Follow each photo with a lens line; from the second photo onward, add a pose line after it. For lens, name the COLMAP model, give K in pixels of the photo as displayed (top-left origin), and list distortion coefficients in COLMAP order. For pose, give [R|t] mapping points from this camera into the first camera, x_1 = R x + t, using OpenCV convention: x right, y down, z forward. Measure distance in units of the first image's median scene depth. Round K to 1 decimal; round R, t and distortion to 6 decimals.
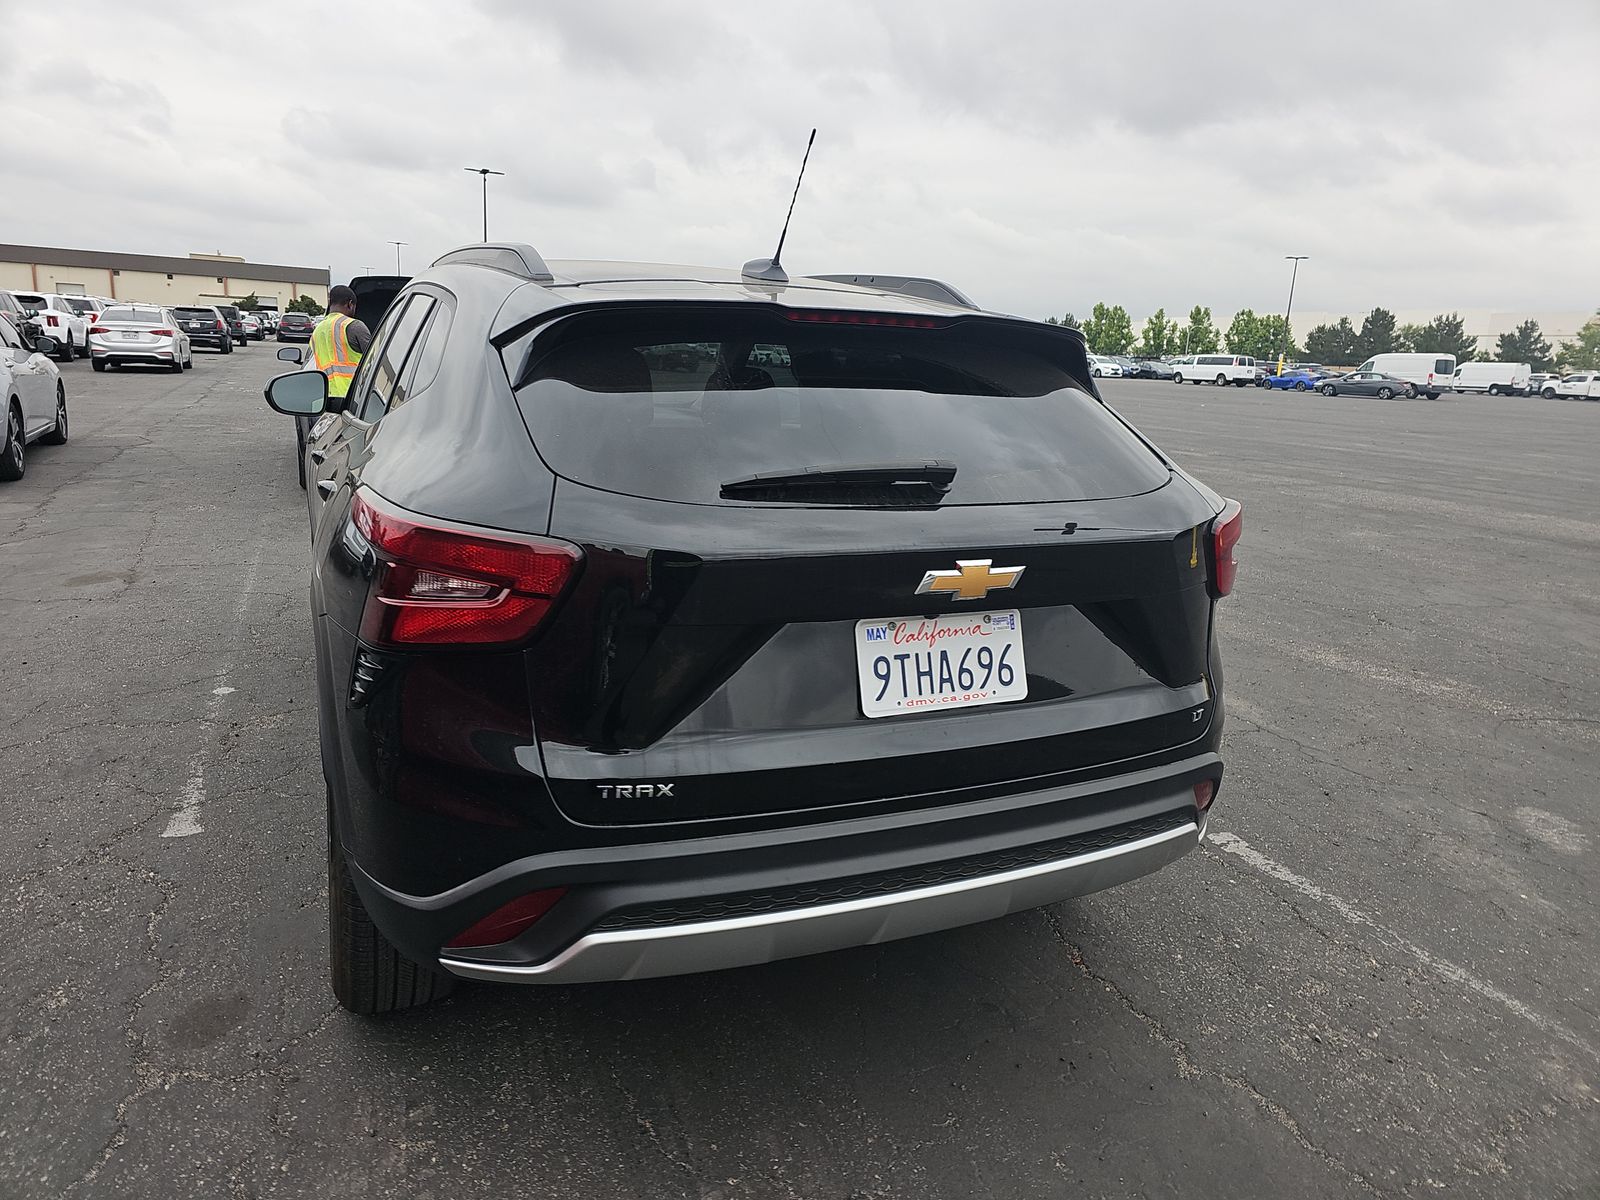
lens RADIAL K [[1057.4, 0, 798.0], [0, 1057.4, 599.8], [0, 0, 1]] dist [0.052907, -0.049640]
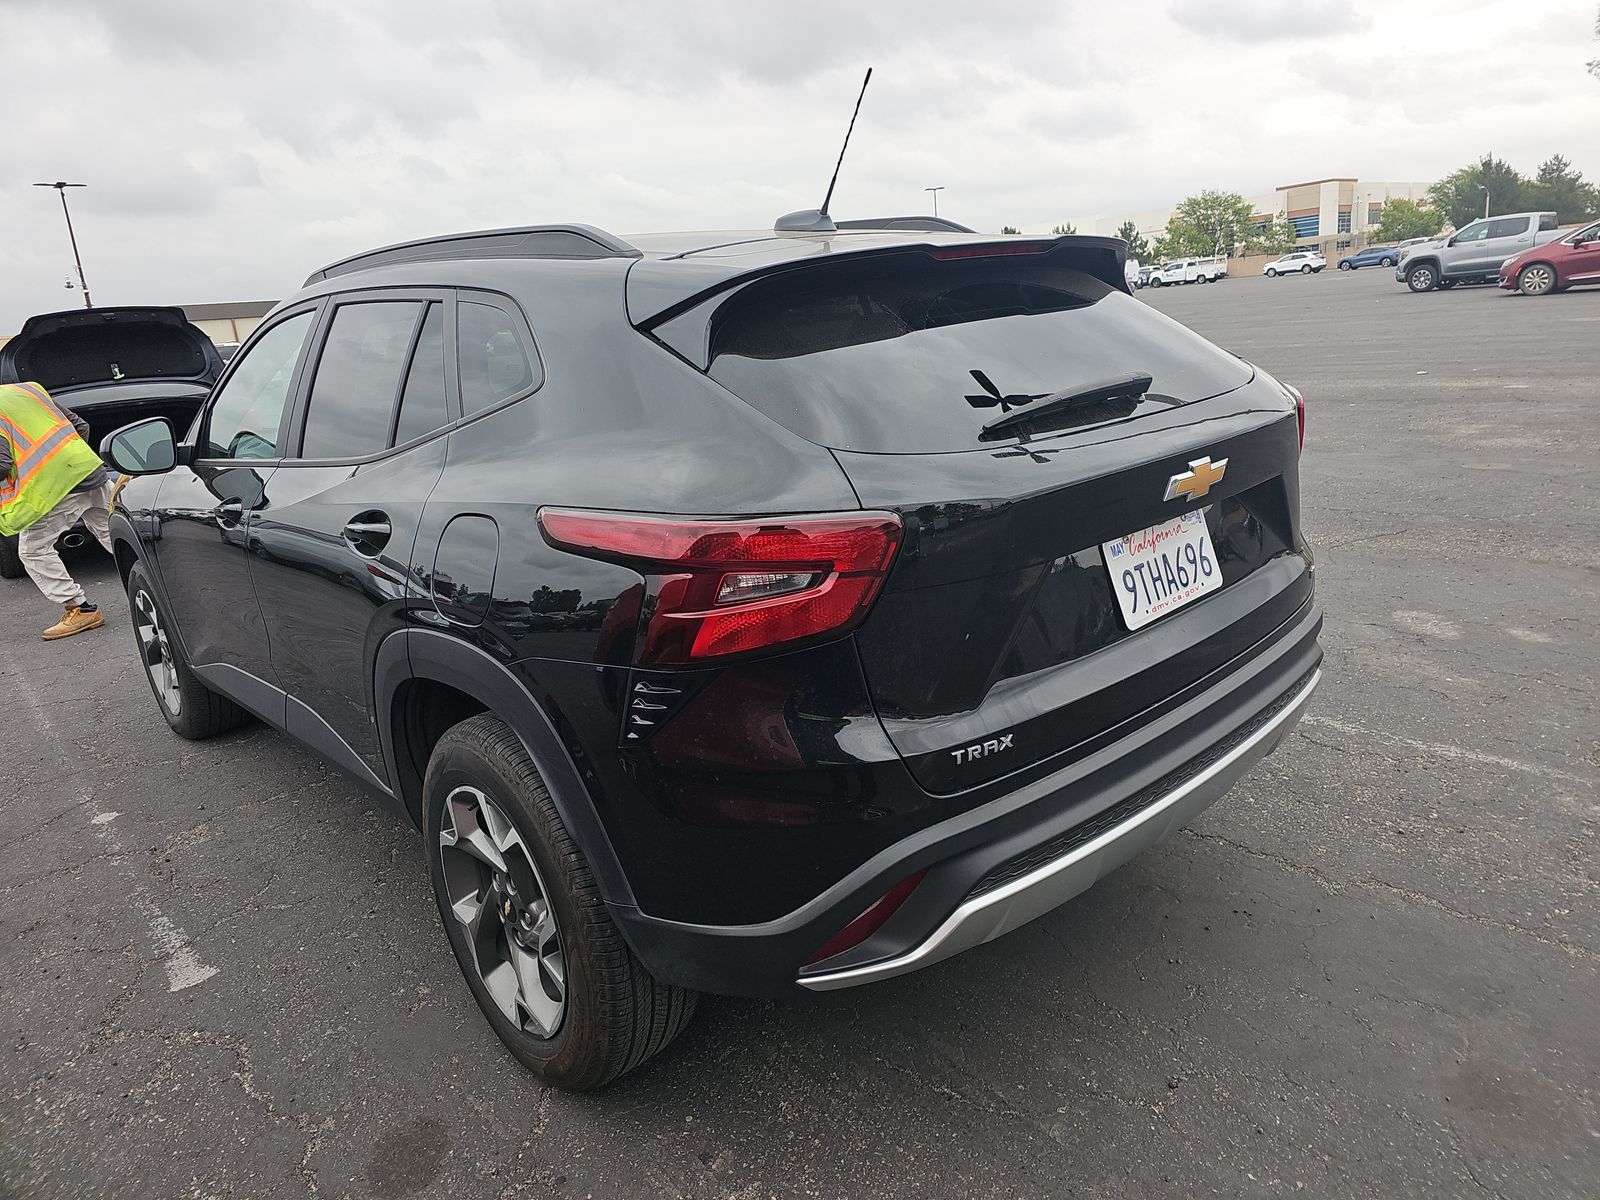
lens RADIAL K [[1057.4, 0, 808.6], [0, 1057.4, 593.7], [0, 0, 1]] dist [0.052907, -0.049640]
pose [[0.937572, -0.211304, 0.276242, -0.361416], [0.204659, 0.977397, 0.053015, -0.030063], [-0.281200, 0.006830, 0.959625, 0.070612]]
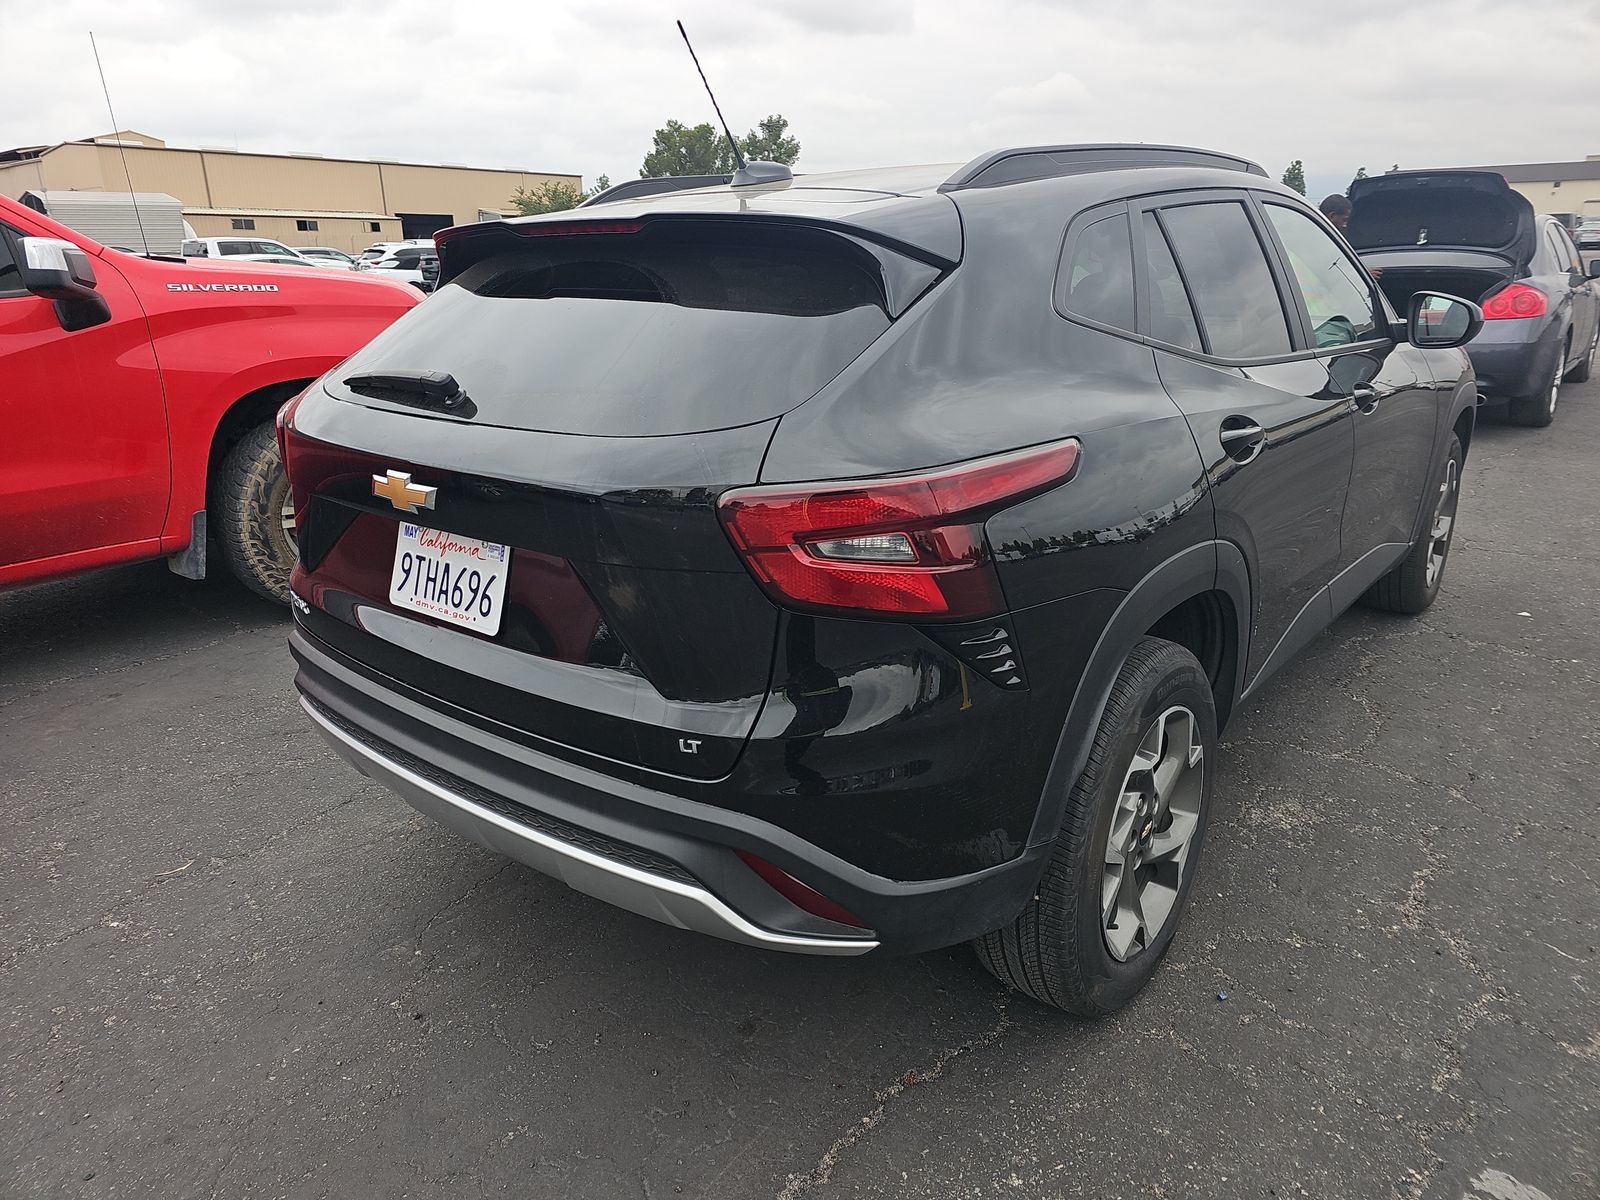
lens RADIAL K [[1057.4, 0, 793.2], [0, 1057.4, 593.1], [0, 0, 1]] dist [0.052907, -0.049640]
pose [[0.464655, 0.230240, -0.855035, 0.868387], [-0.171607, 0.970712, 0.168132, -0.113043], [0.868704, 0.068606, 0.490558, 0.586278]]
